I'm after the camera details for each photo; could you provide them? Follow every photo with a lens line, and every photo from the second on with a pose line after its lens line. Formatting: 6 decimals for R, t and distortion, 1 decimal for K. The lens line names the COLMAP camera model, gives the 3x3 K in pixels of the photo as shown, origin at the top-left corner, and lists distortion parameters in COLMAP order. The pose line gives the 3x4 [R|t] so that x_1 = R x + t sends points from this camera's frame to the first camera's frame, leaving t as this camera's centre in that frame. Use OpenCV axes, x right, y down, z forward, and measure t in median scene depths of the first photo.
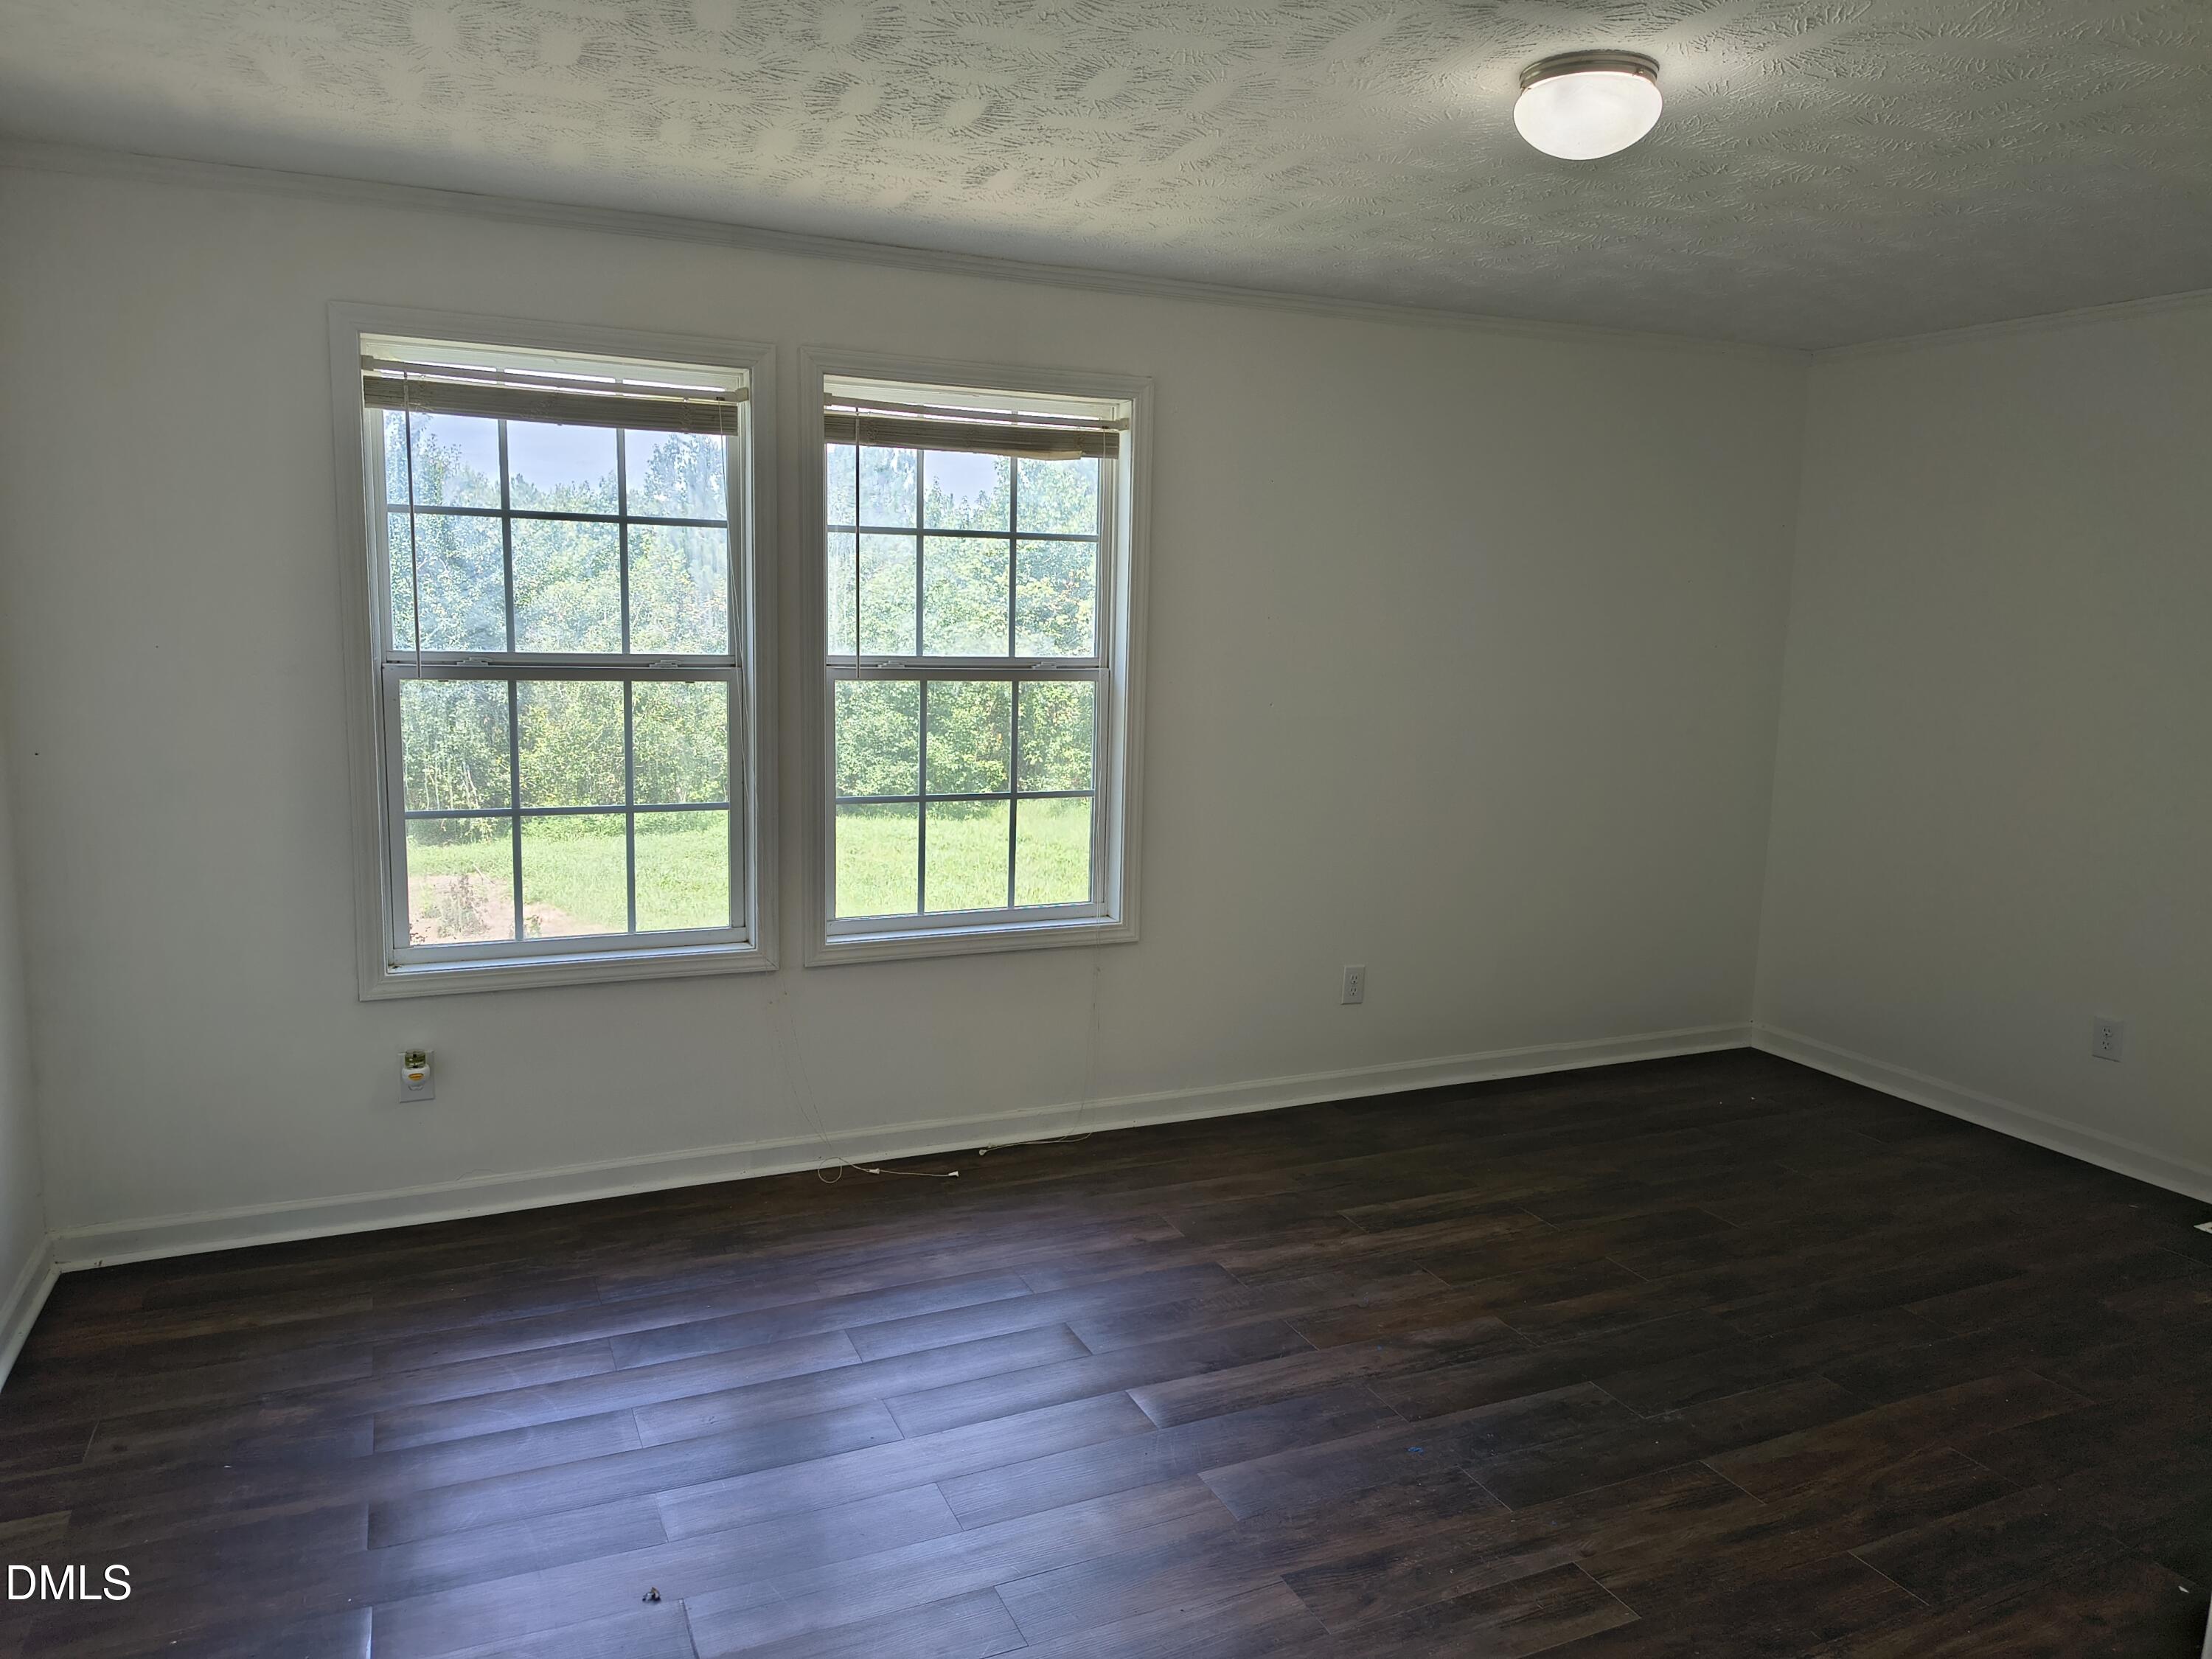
lens RADIAL K [[1475.3, 0, 1106.0], [0, 1475.3, 829.5], [0, 0, 1]] dist [0.012077, -0.003589]
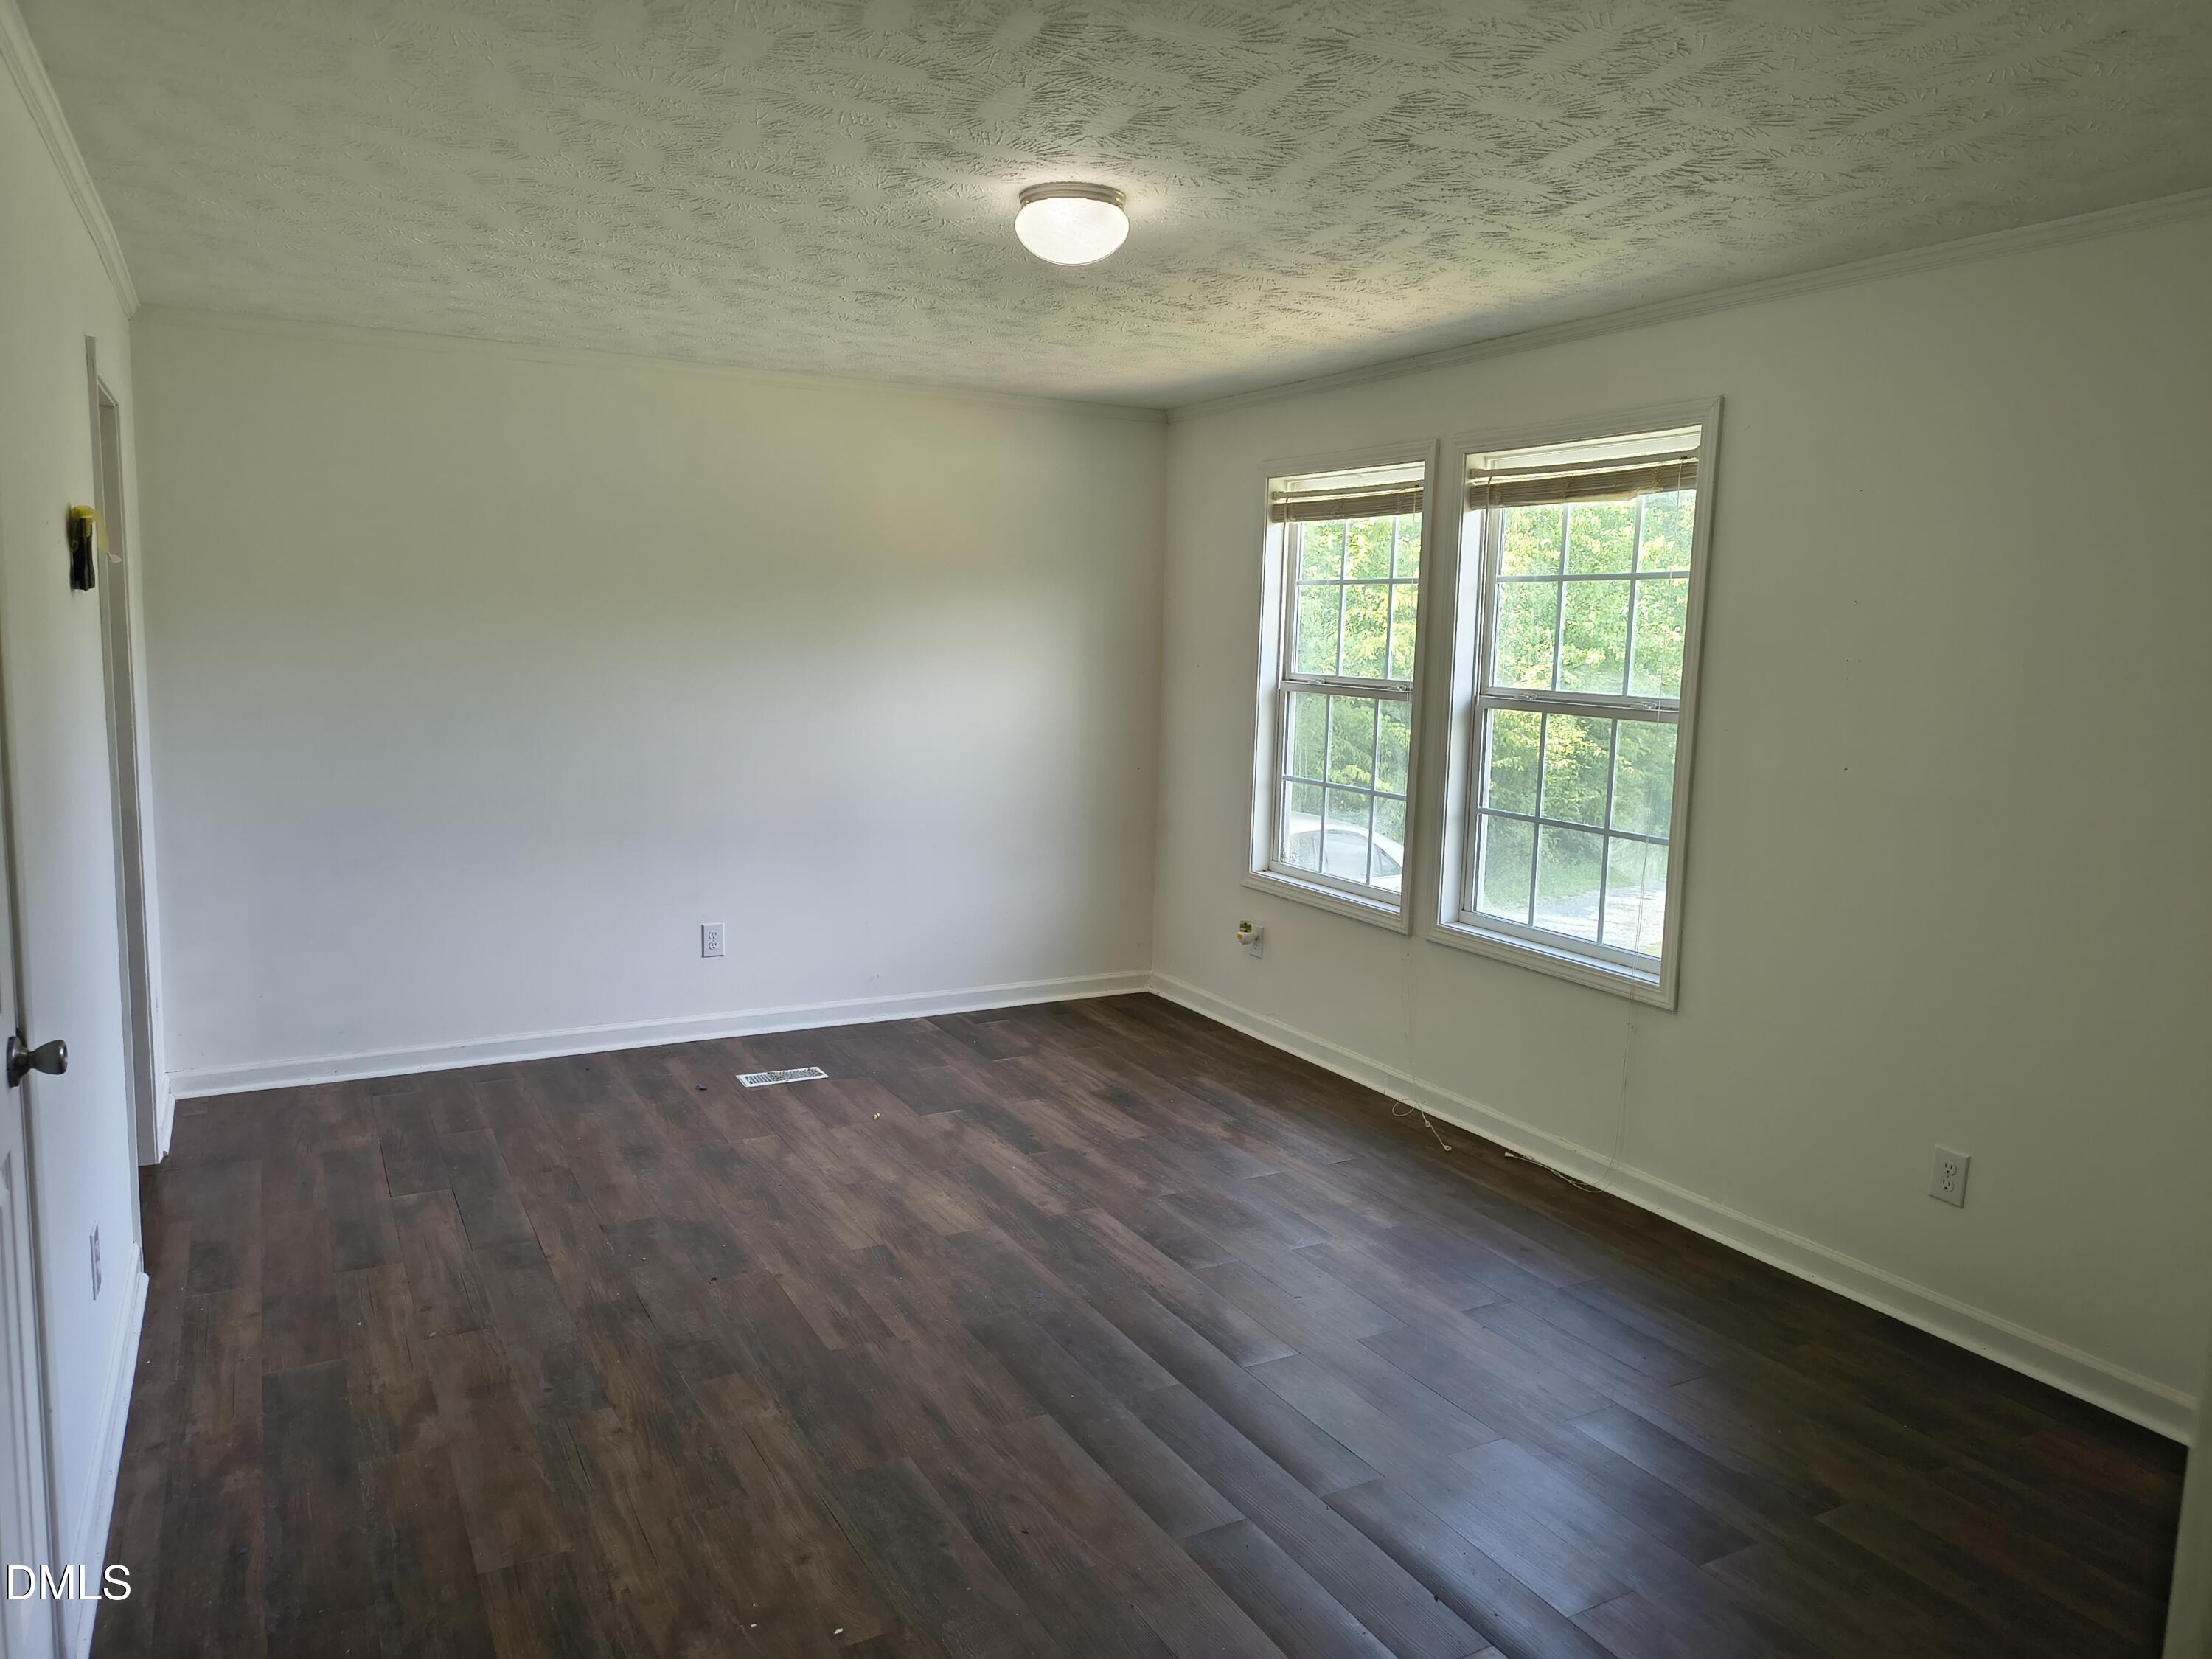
lens RADIAL K [[1475.3, 0, 1106.0], [0, 1475.3, 829.5], [0, 0, 1]] dist [0.012077, -0.003589]
pose [[0.100645, 0.112195, -0.988576, 1.025907], [-0.181408, 0.979034, 0.092643, -0.064125], [0.978244, 0.170012, 0.118888, 0.618898]]
